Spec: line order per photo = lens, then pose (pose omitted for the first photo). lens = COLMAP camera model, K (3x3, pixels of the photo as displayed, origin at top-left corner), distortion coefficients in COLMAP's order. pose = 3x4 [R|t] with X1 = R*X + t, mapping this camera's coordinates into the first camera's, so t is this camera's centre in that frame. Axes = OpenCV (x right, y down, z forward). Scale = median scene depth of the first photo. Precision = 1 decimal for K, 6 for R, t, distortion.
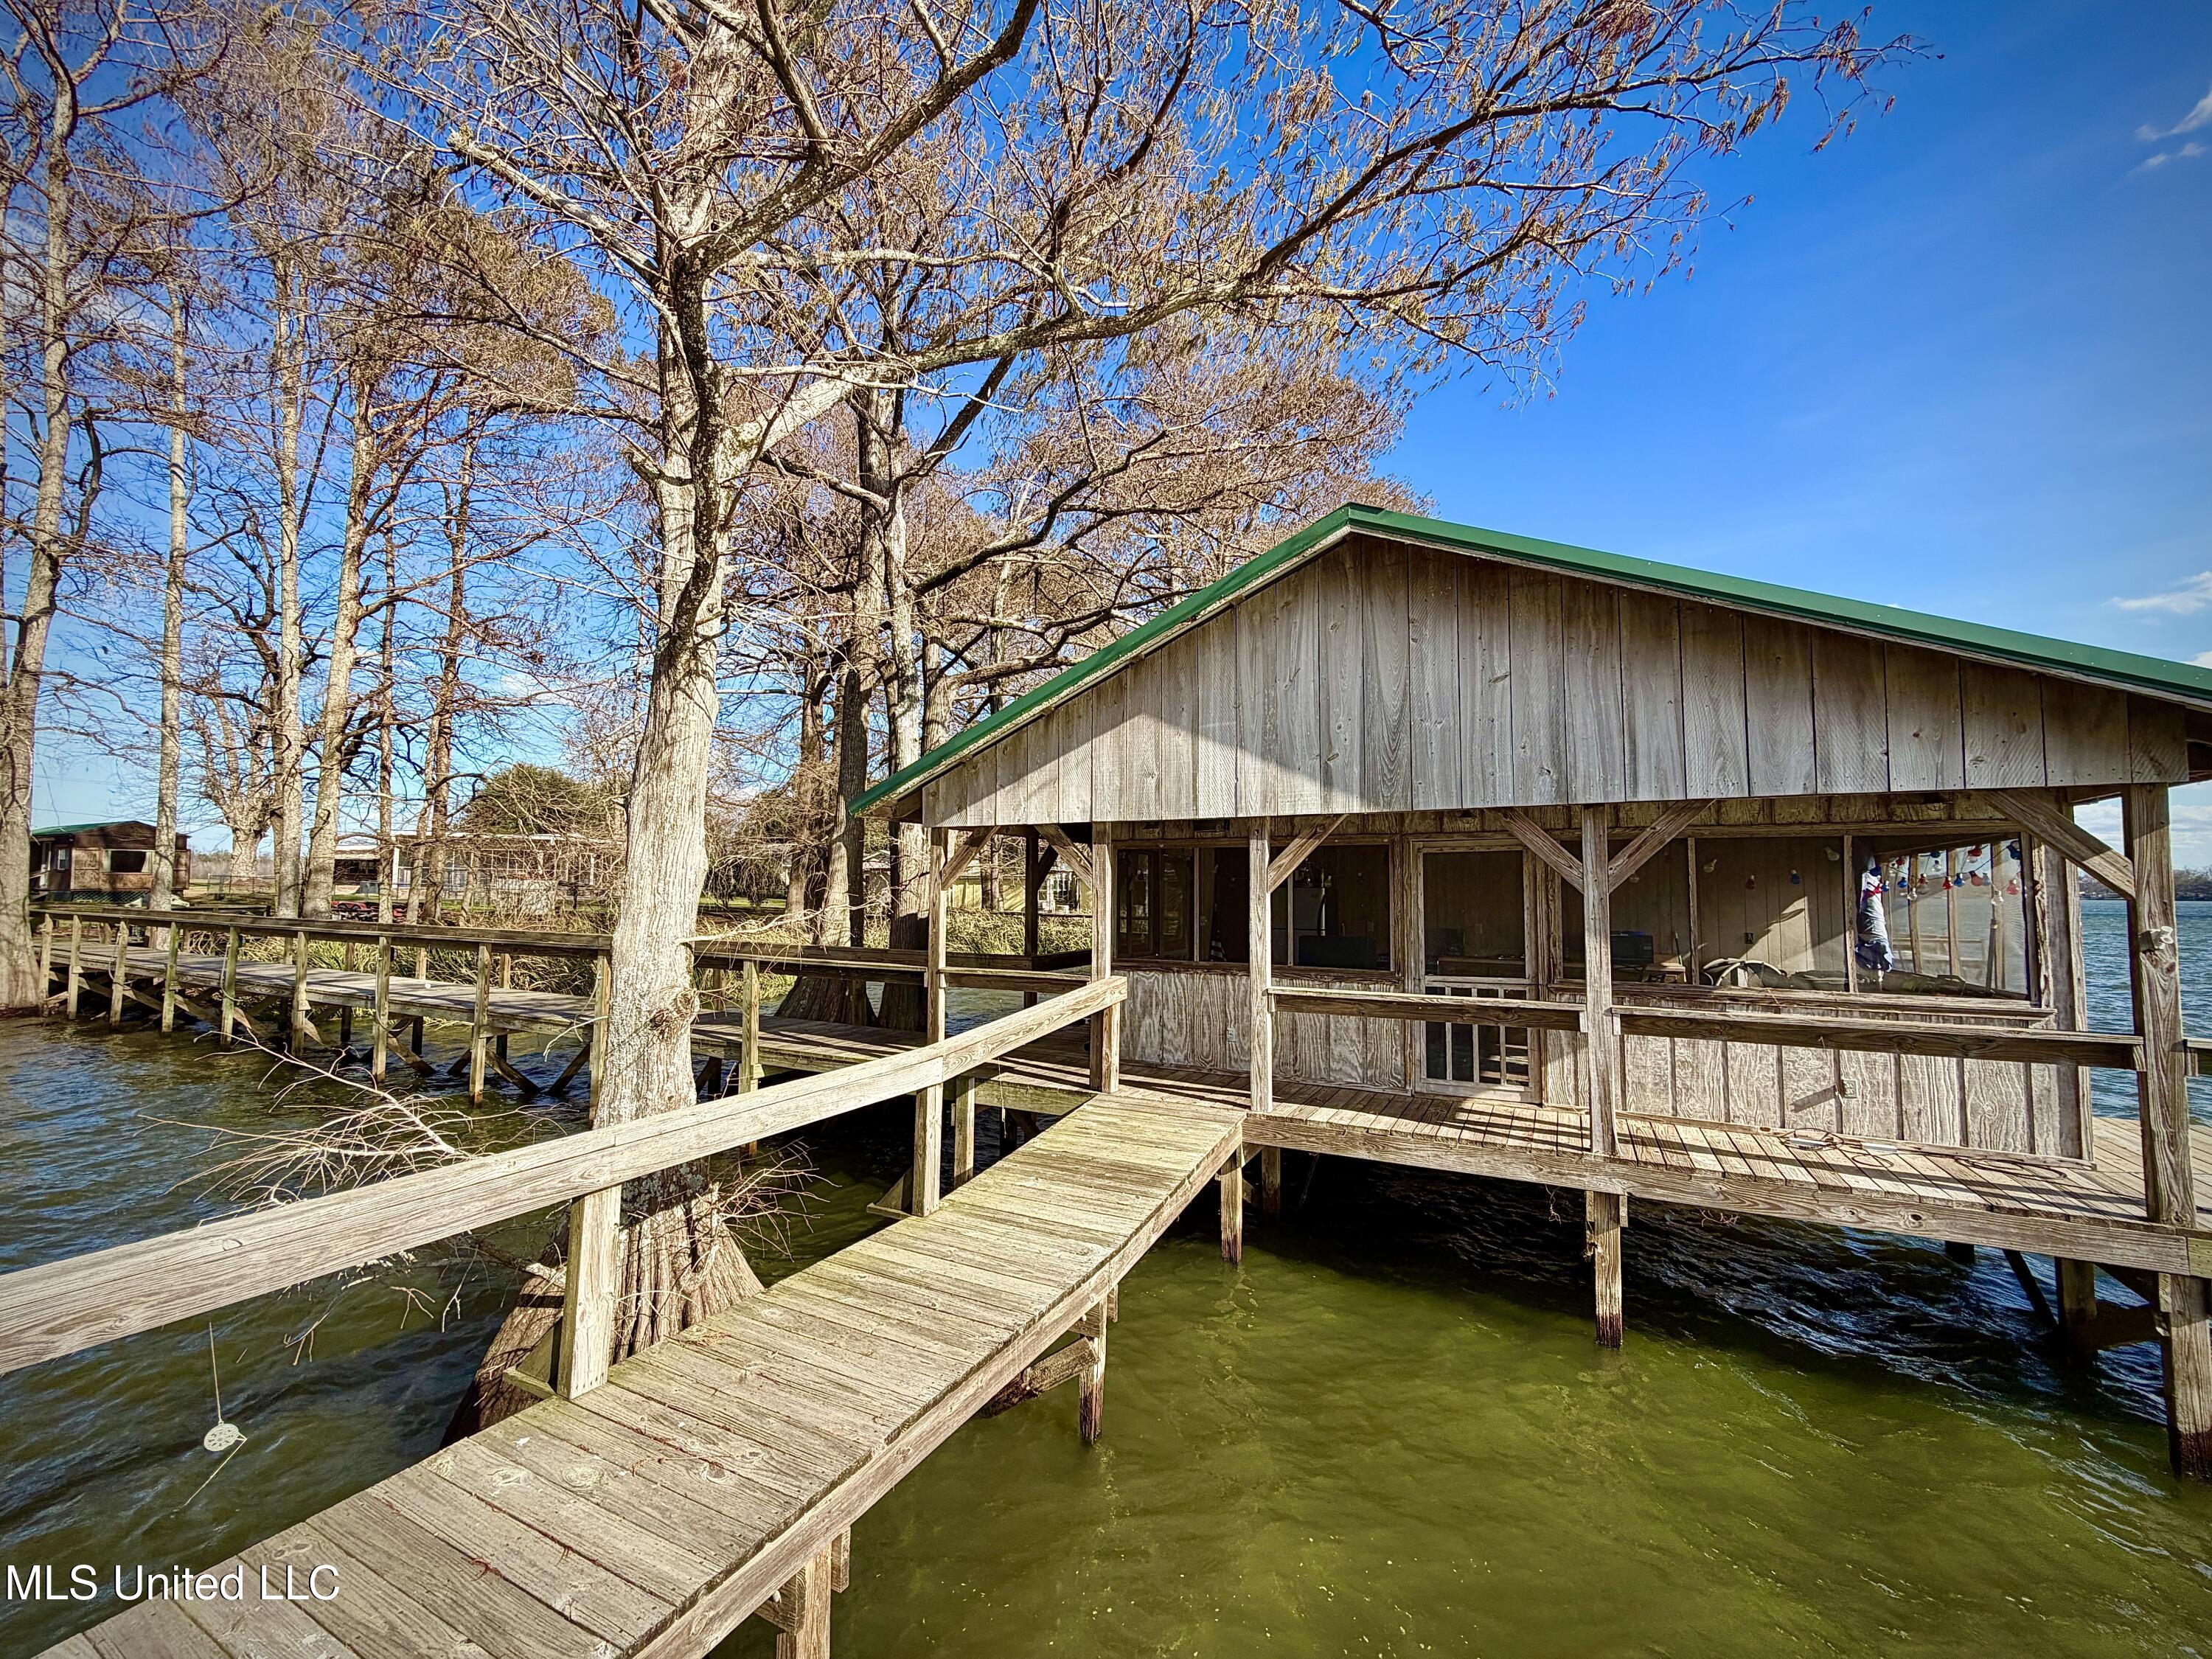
lens RADIAL K [[876.1, 0, 1100.3], [0, 876.1, 834.7], [0, 0, 1]] dist [0.001435, 0.000268]
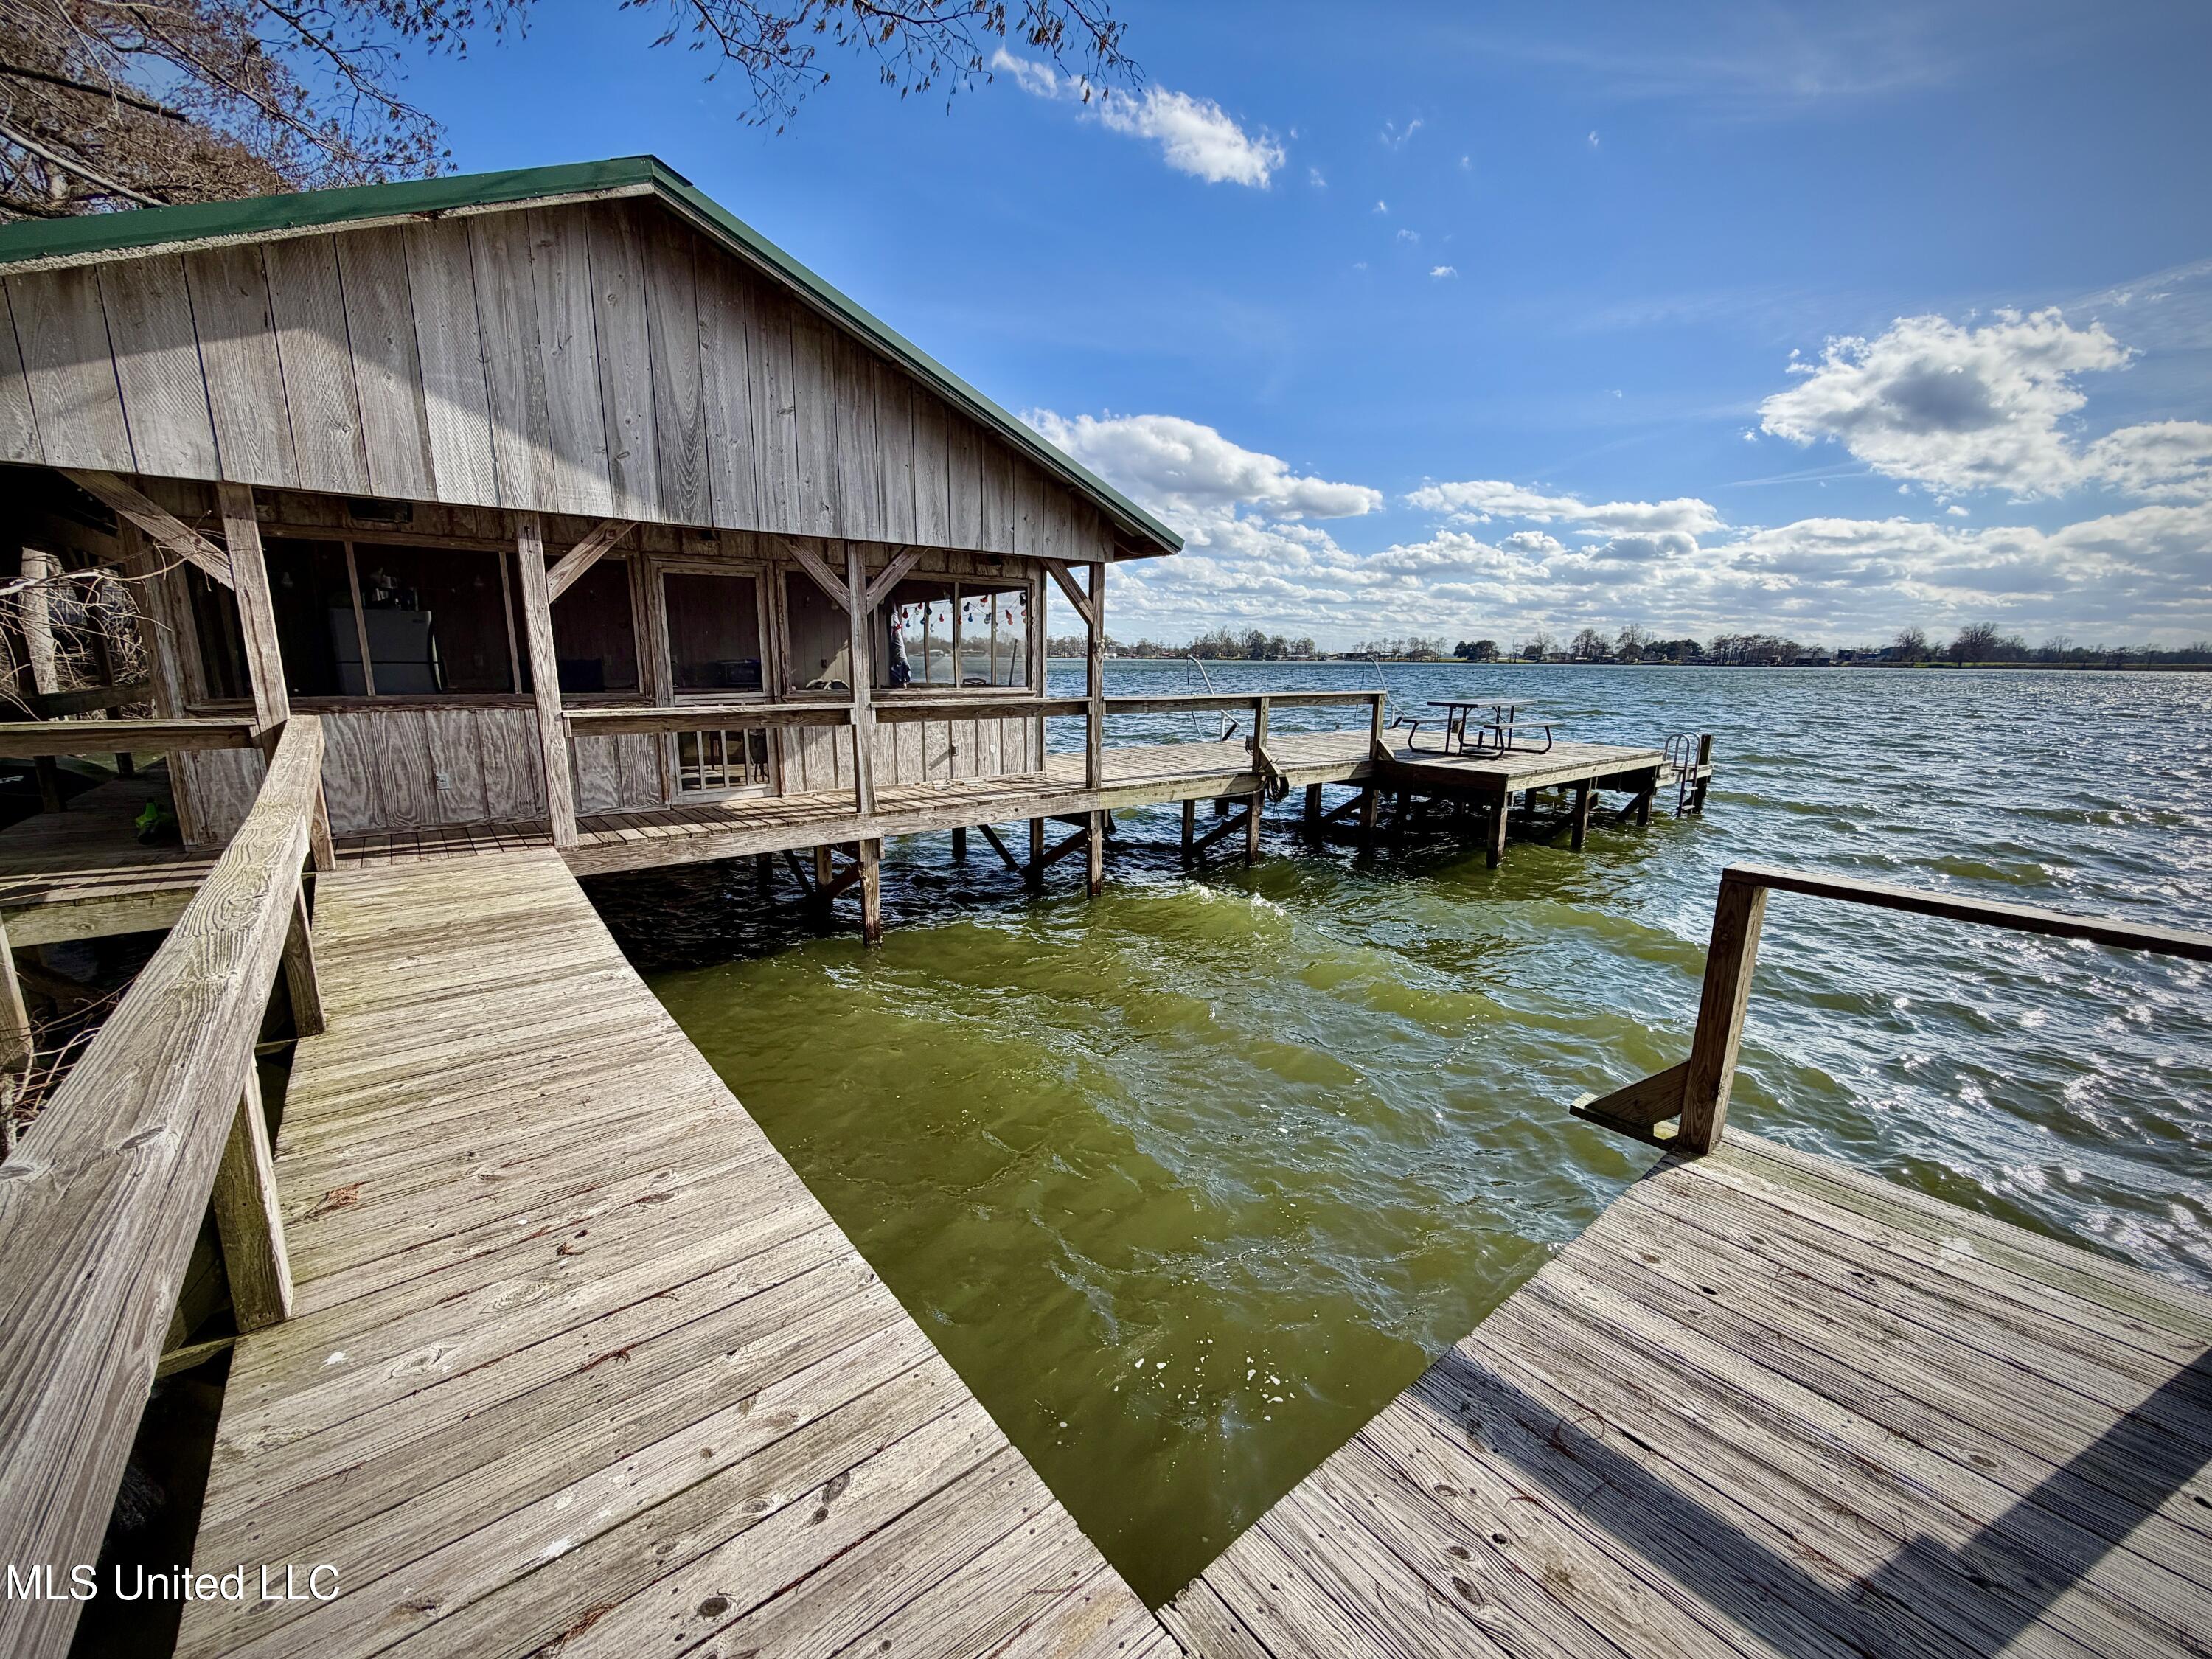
lens RADIAL K [[876.1, 0, 1095.6], [0, 876.1, 830.3], [0, 0, 1]] dist [0.001435, 0.000268]
pose [[0.414749, -0.180257, 0.891903, -0.428692], [-0.066939, 0.971482, 0.227468, 0.052379], [-0.907470, -0.154045, 0.390855, 0.128977]]
